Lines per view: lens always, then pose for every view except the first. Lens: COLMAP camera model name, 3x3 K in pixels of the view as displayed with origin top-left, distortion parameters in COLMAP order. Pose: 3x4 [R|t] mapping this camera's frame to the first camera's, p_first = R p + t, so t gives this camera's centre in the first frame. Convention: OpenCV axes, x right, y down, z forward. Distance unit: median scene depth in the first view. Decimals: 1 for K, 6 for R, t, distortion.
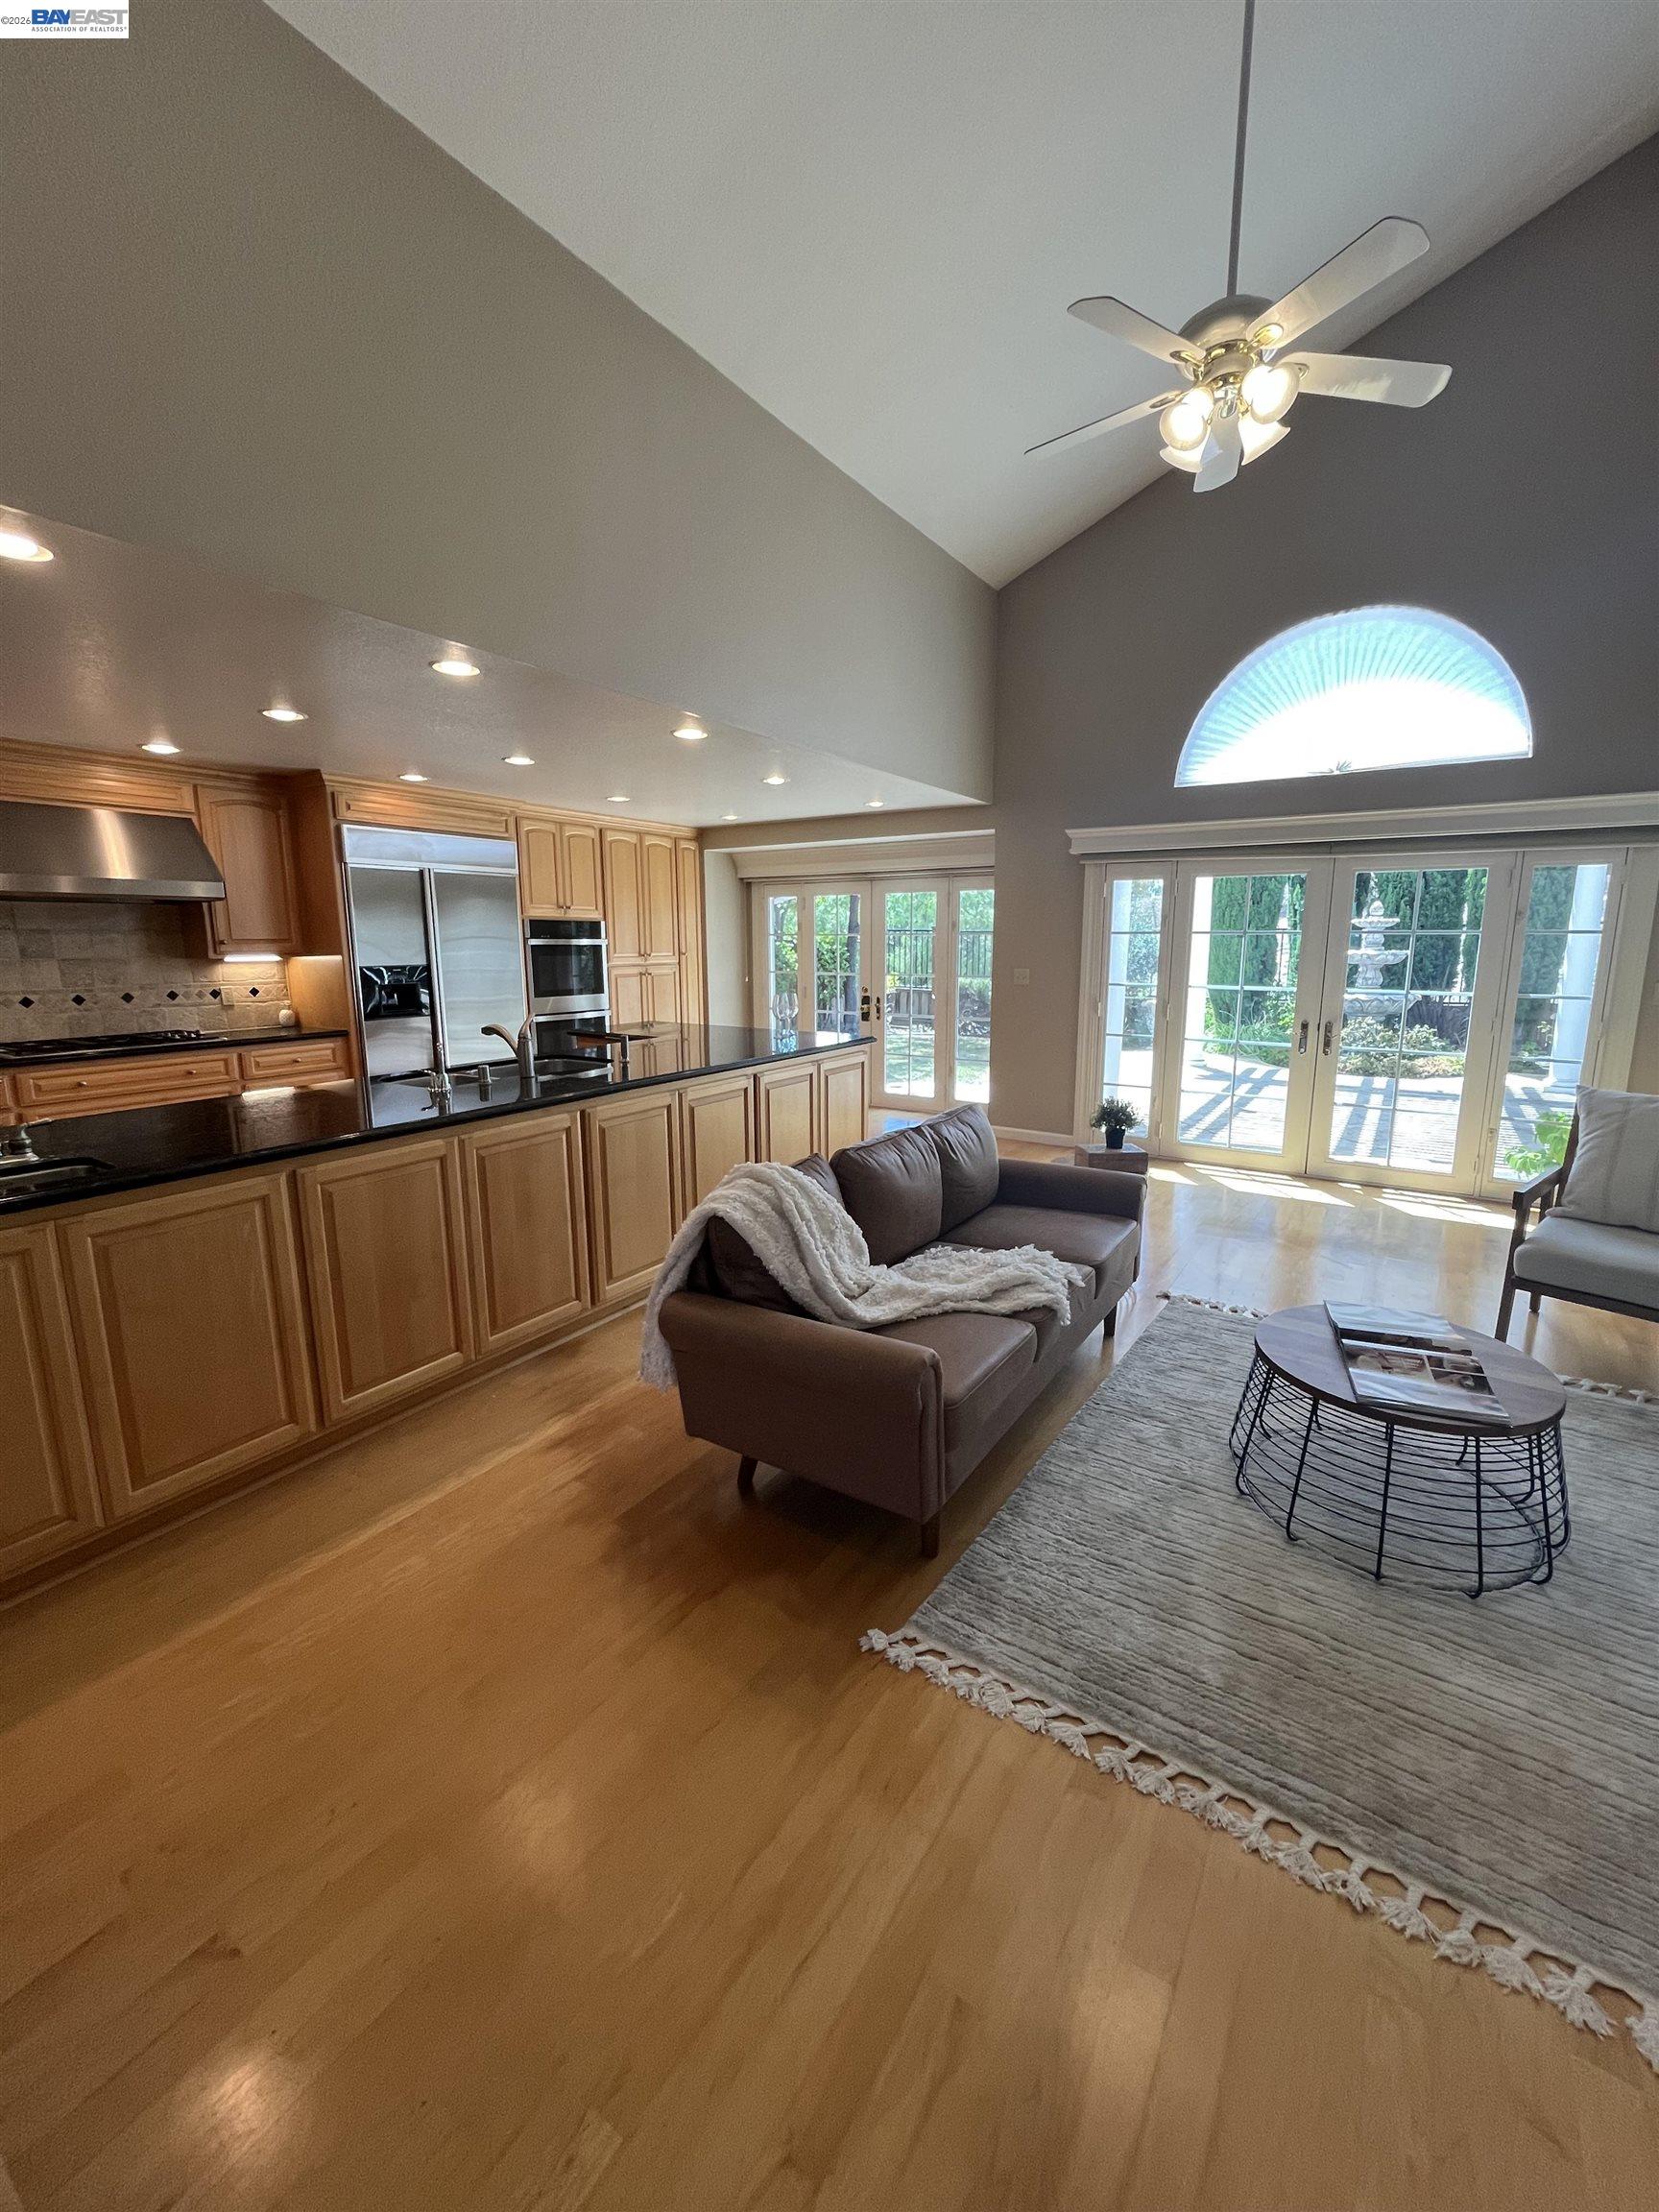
lens RADIAL K [[893.0, 0, 831.4], [0, 893.0, 1093.2], [0, 0, 1]] dist [-0.001493, -0.000185]
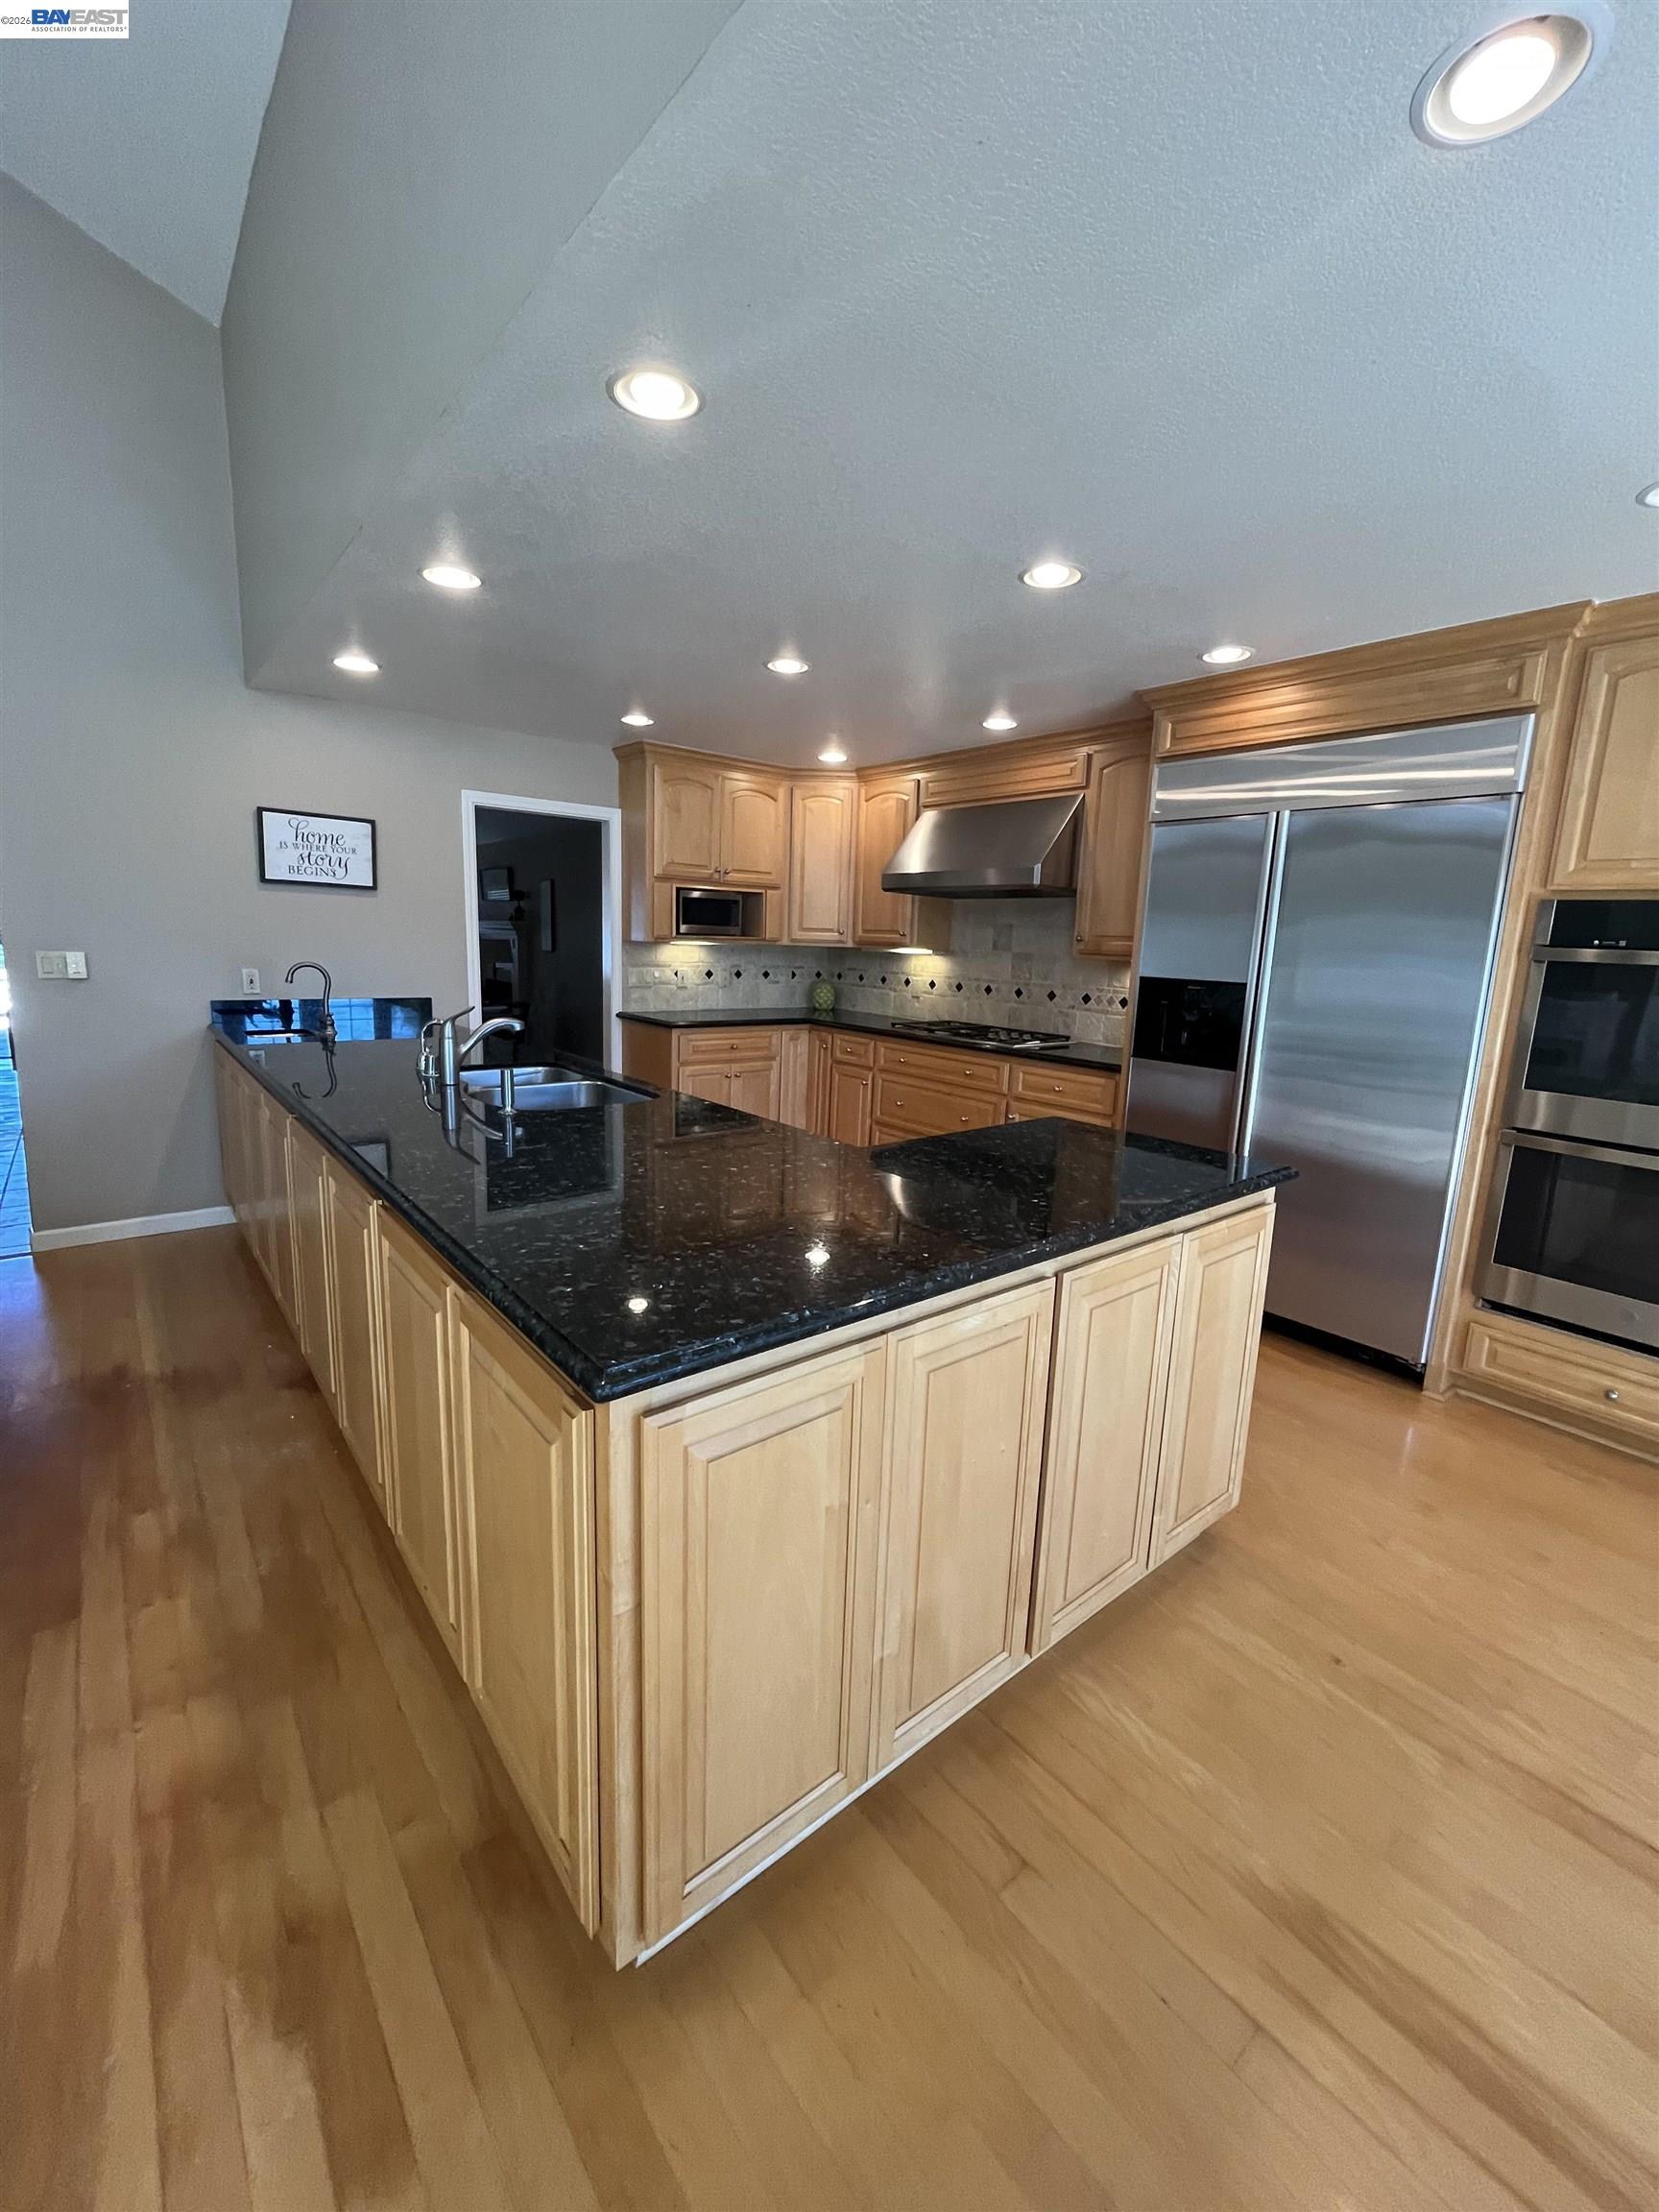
lens RADIAL K [[893.0, 0, 831.4], [0, 893.0, 1093.2], [0, 0, 1]] dist [-0.001493, -0.000185]
pose [[-0.296486, 0.155424, -0.942305, 0.209745], [-0.200199, 0.954633, 0.220447, -0.174431], [0.933818, 0.254008, -0.251920, 1.066086]]
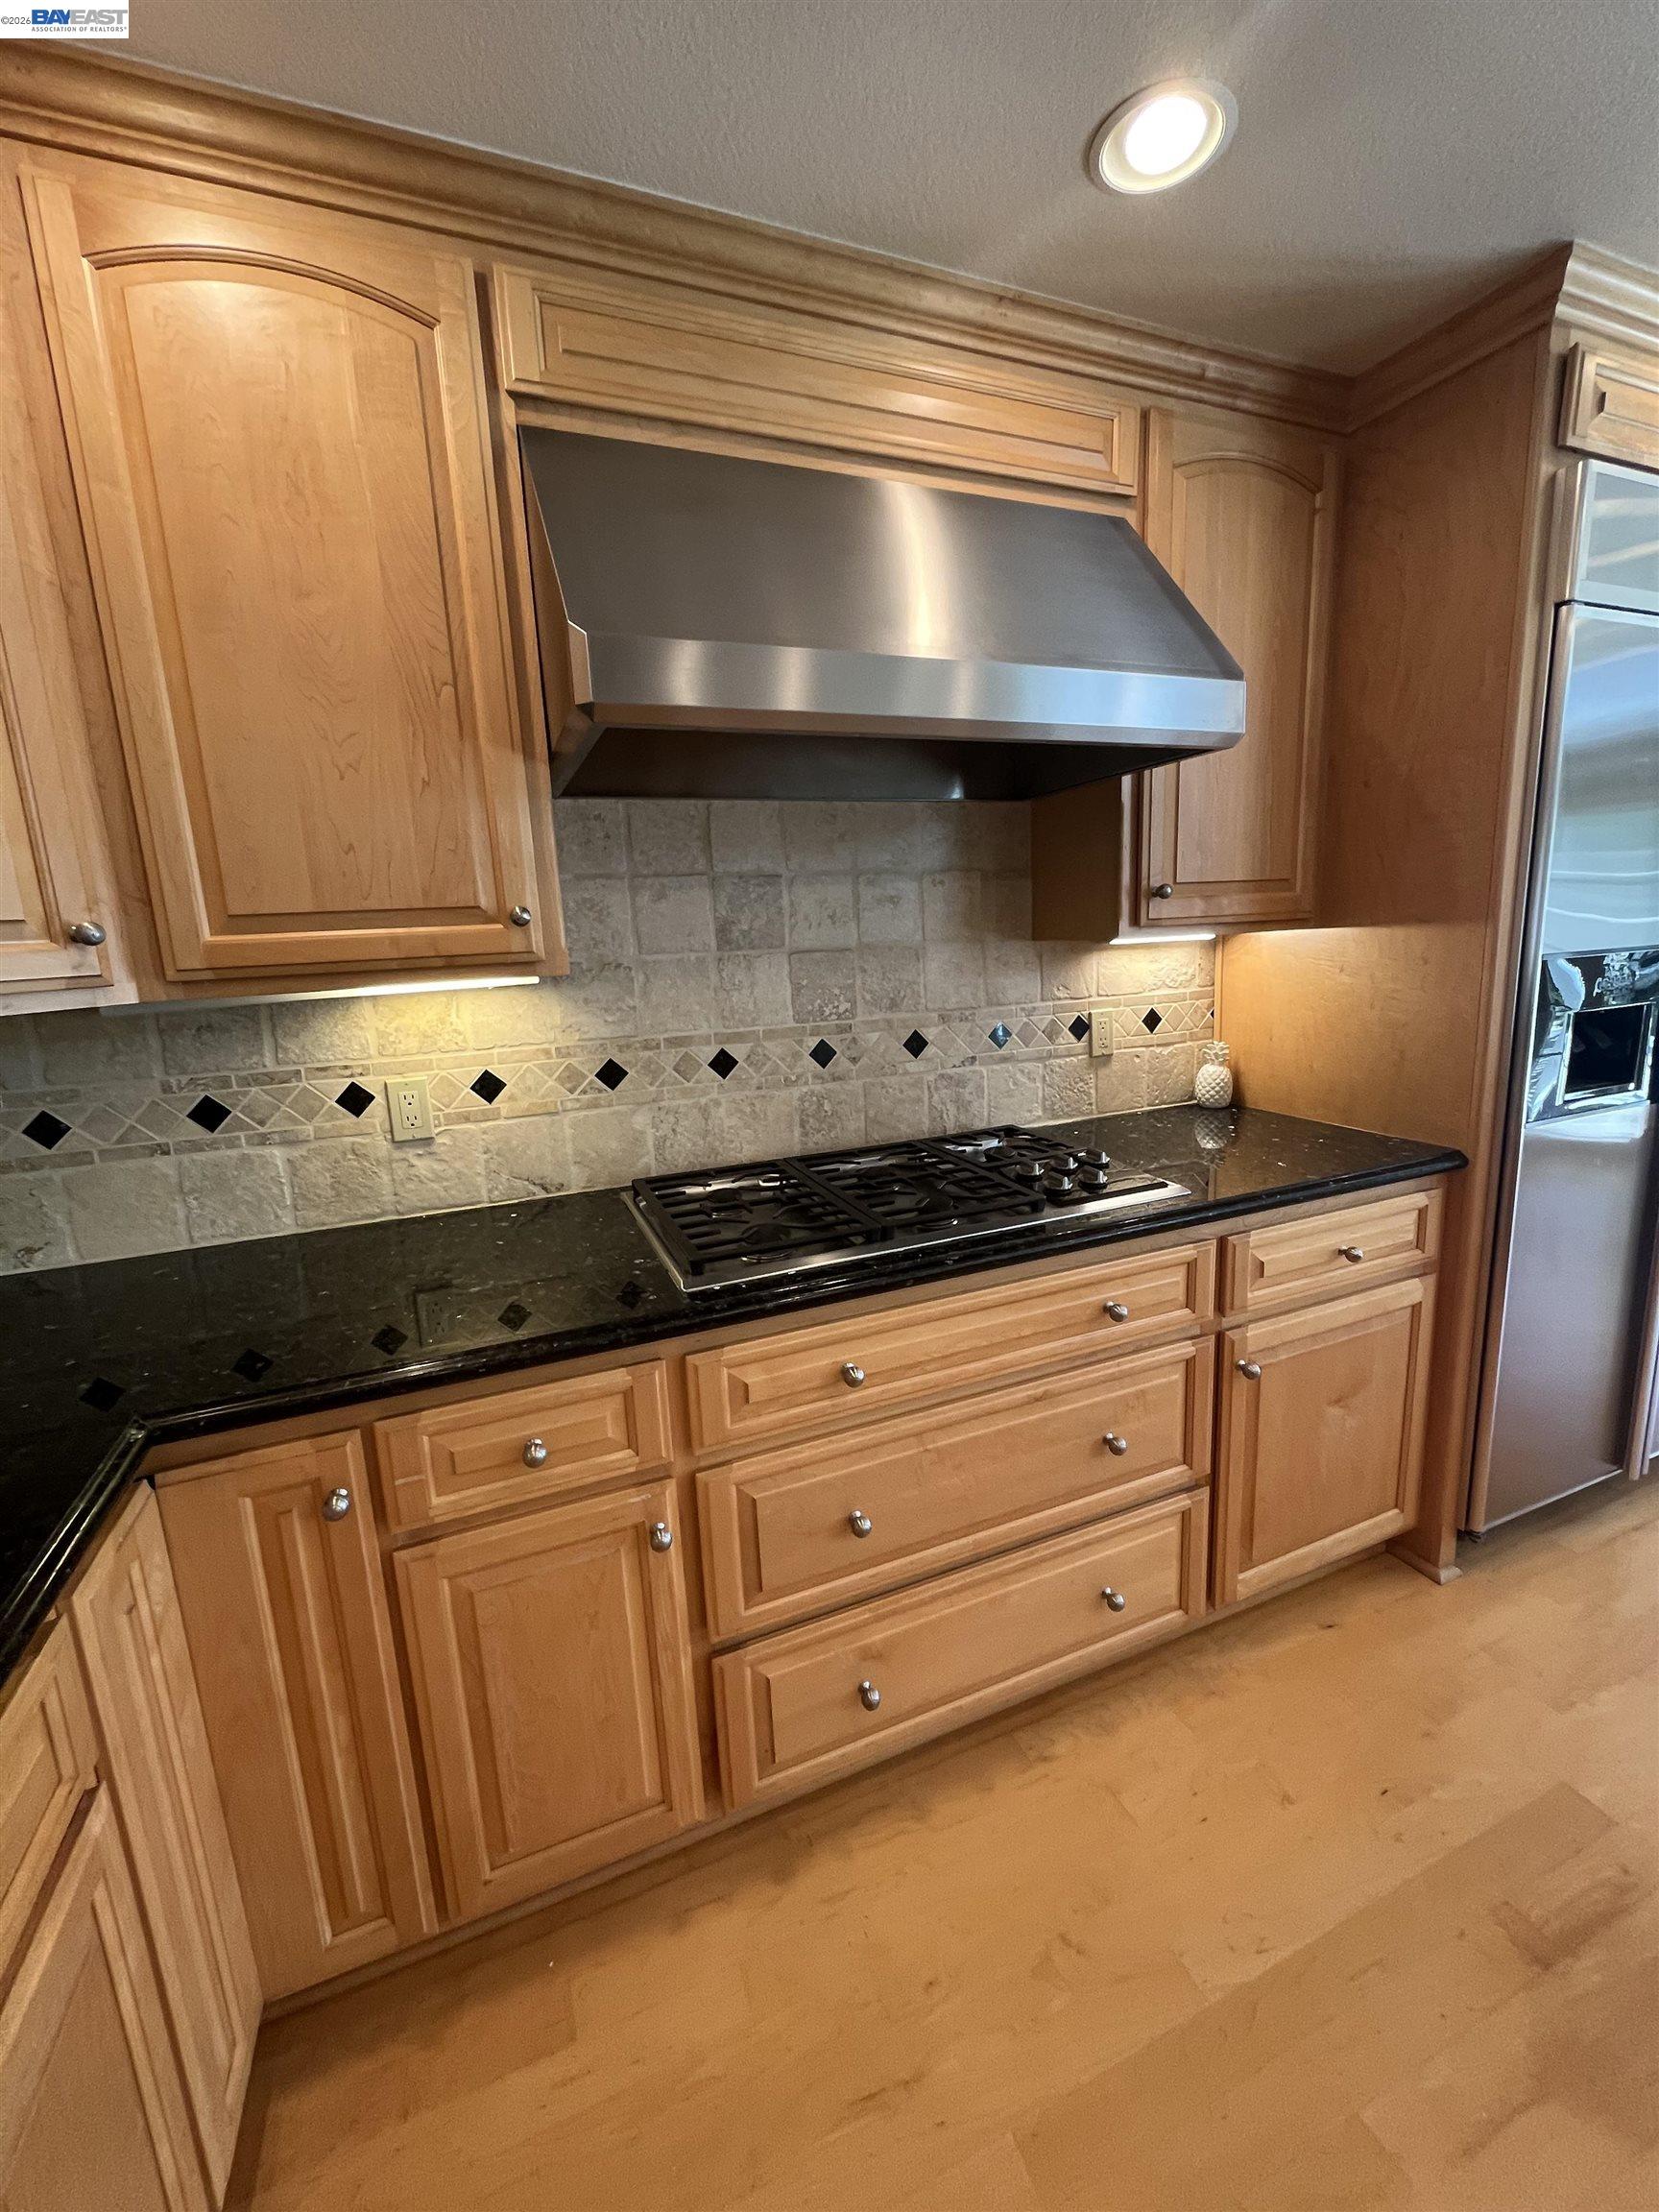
lens RADIAL K [[893.0, 0, 831.4], [0, 893.0, 1093.2], [0, 0, 1]] dist [-0.001493, -0.000185]
pose [[0.822954, 0.078606, -0.562643, -0.606114], [-0.058757, 0.996847, 0.053327, -0.106141], [0.565061, -0.010826, 0.824978, 0.664164]]
